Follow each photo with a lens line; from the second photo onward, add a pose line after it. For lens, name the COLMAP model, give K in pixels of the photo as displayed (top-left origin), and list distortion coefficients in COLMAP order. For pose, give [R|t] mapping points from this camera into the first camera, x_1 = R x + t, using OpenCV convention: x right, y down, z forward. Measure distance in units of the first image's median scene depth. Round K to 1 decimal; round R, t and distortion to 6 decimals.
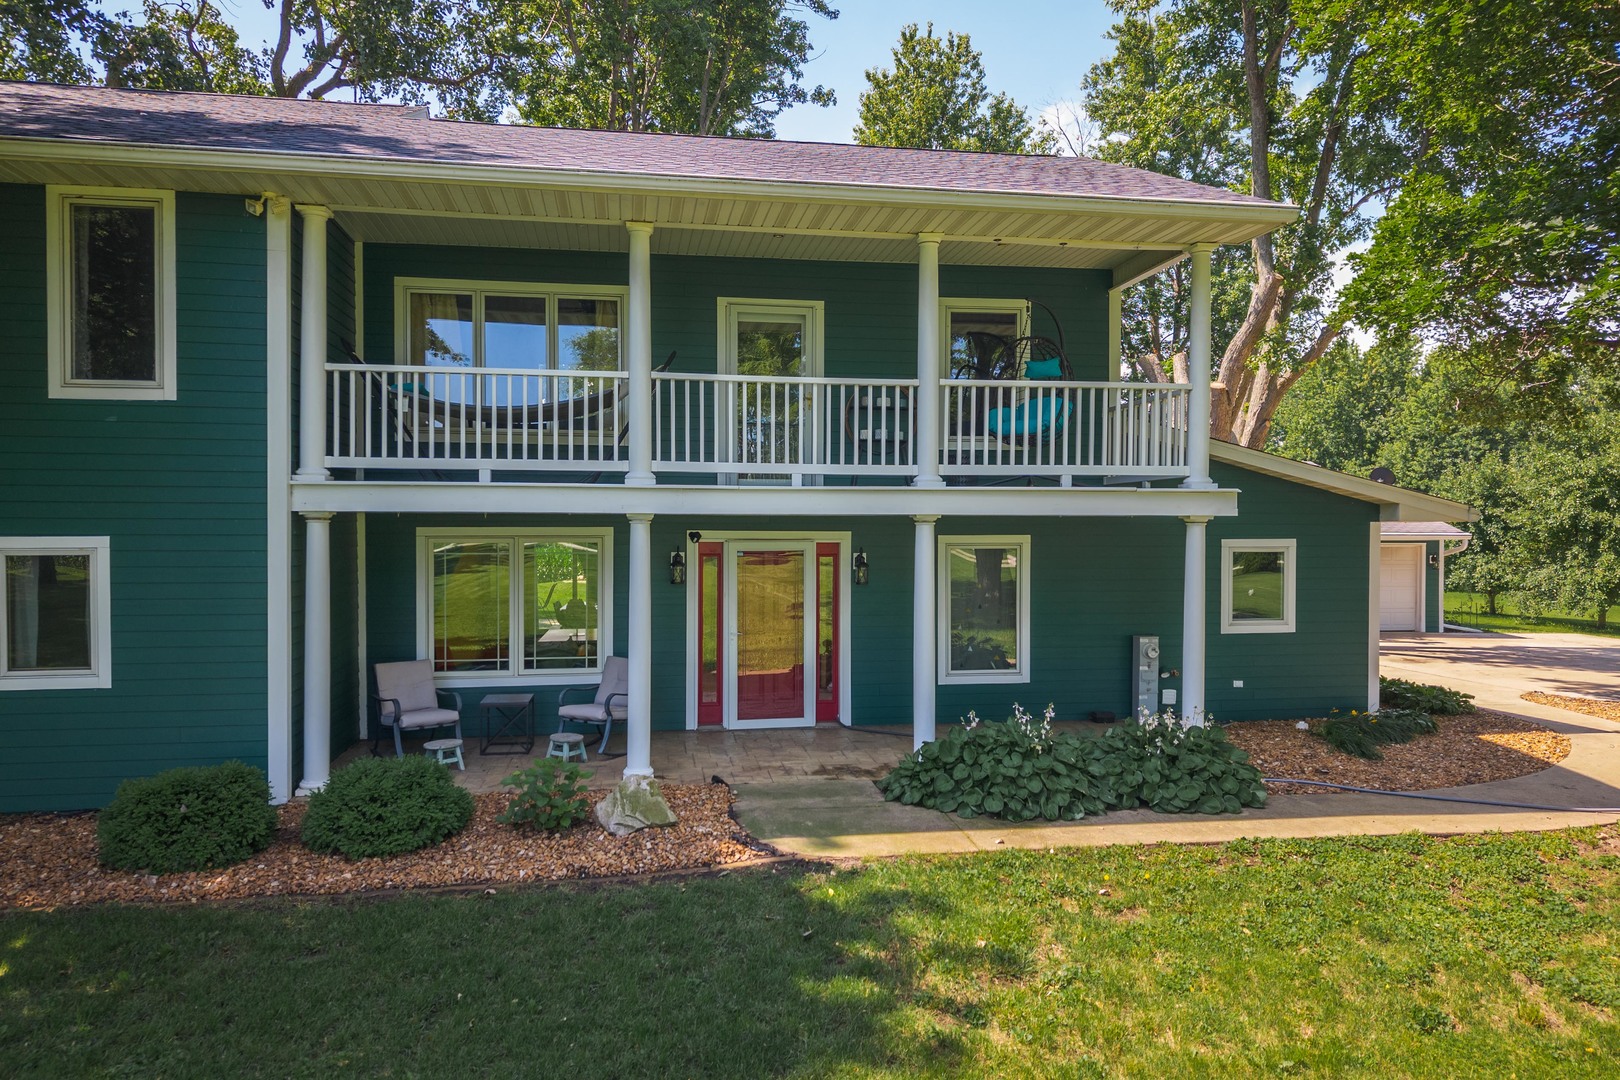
lens RADIAL K [[1090.5, 0, 811.7], [0, 1090.5, 546.8], [0, 0, 1]] dist [0.001023, -0.004722]
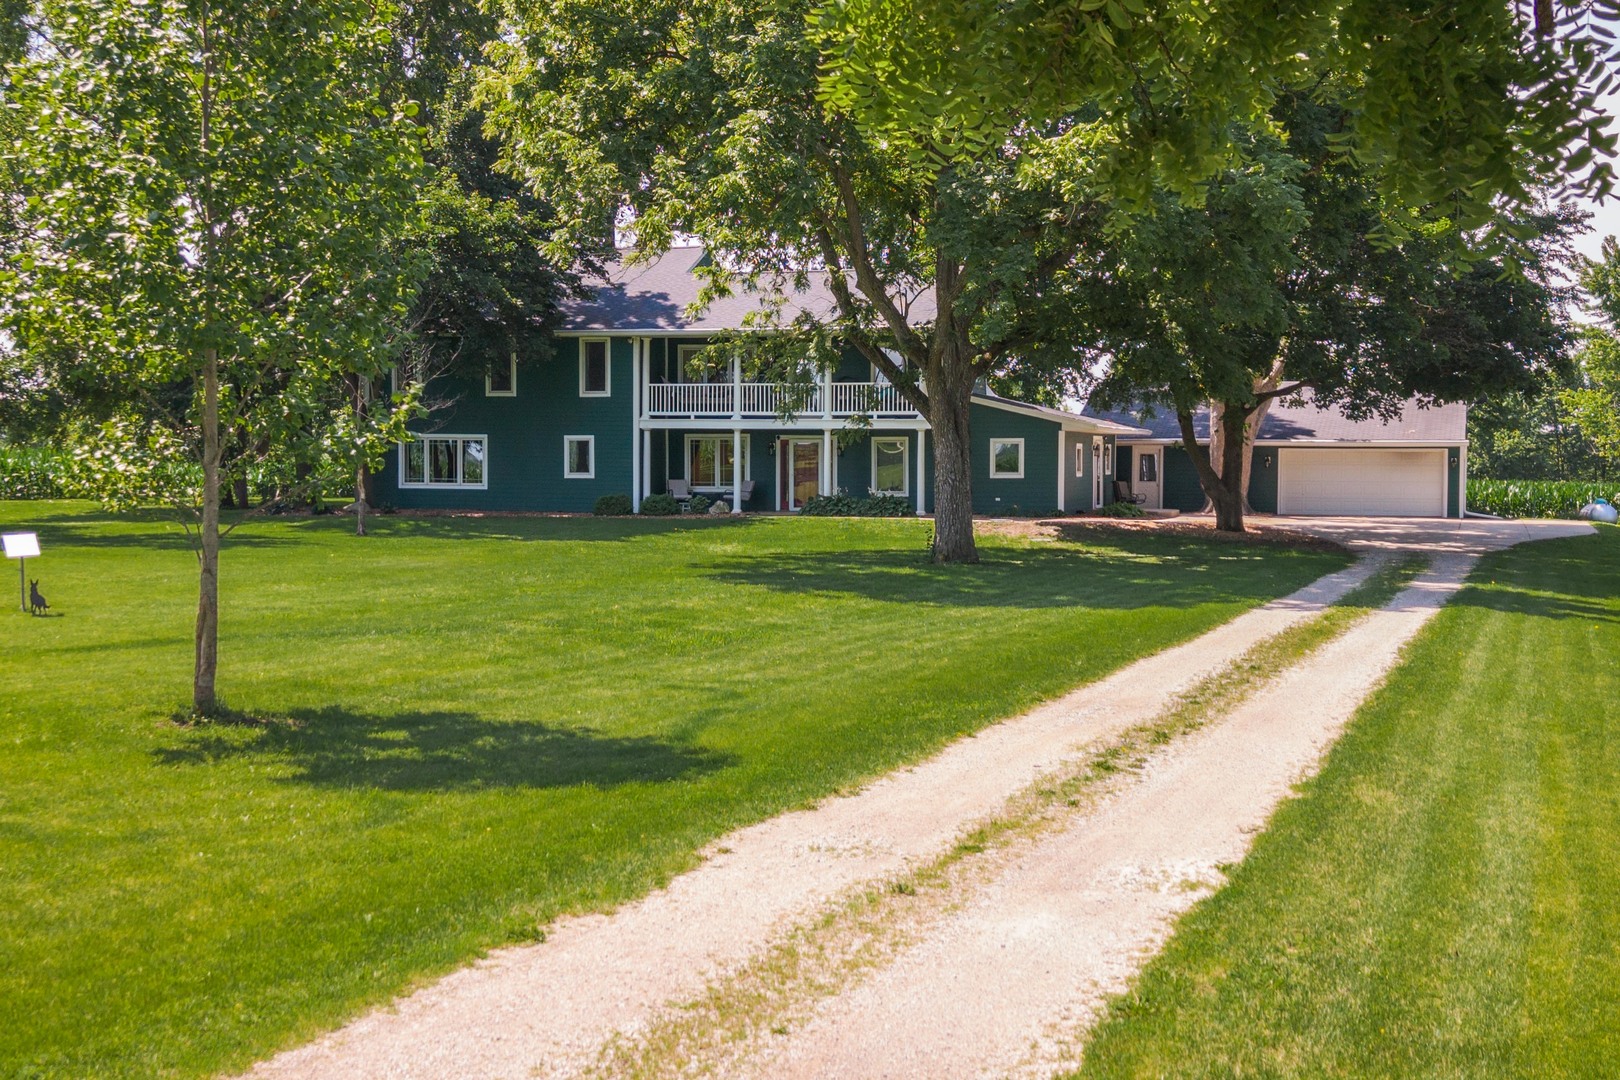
lens RADIAL K [[1440.1, 0, 800.1], [0, 1440.1, 541.1], [0, 0, 1]] dist [0.005325, -0.006112]
pose [[0.907404, 0.027702, -0.419346, 1.790419], [-0.008163, 0.998799, 0.048318, 0.093504], [0.420181, -0.040421, 0.906540, -2.752445]]
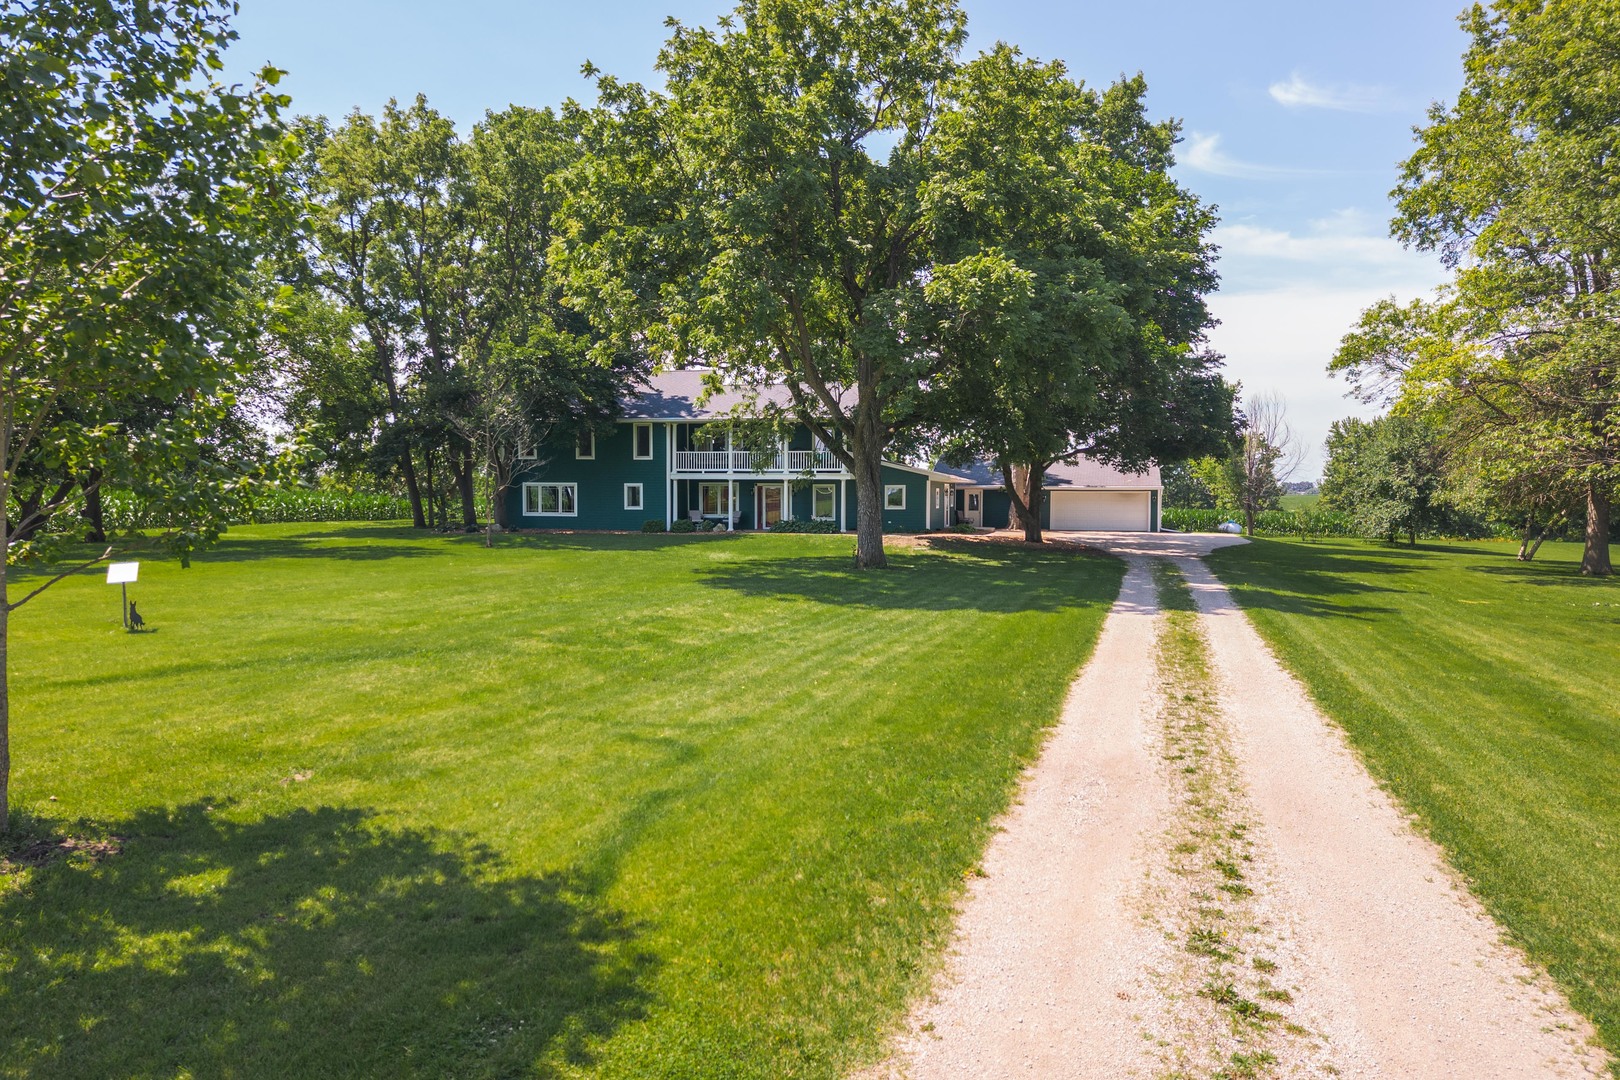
lens RADIAL K [[1090.5, 0, 817.1], [0, 1090.5, 546.3], [0, 0, 1]] dist [0.001023, -0.004722]
pose [[0.926426, 0.018856, -0.376005, 2.202352], [-0.006885, 0.999426, 0.033156, 0.115344], [0.376415, -0.028128, 0.926024, -3.694192]]
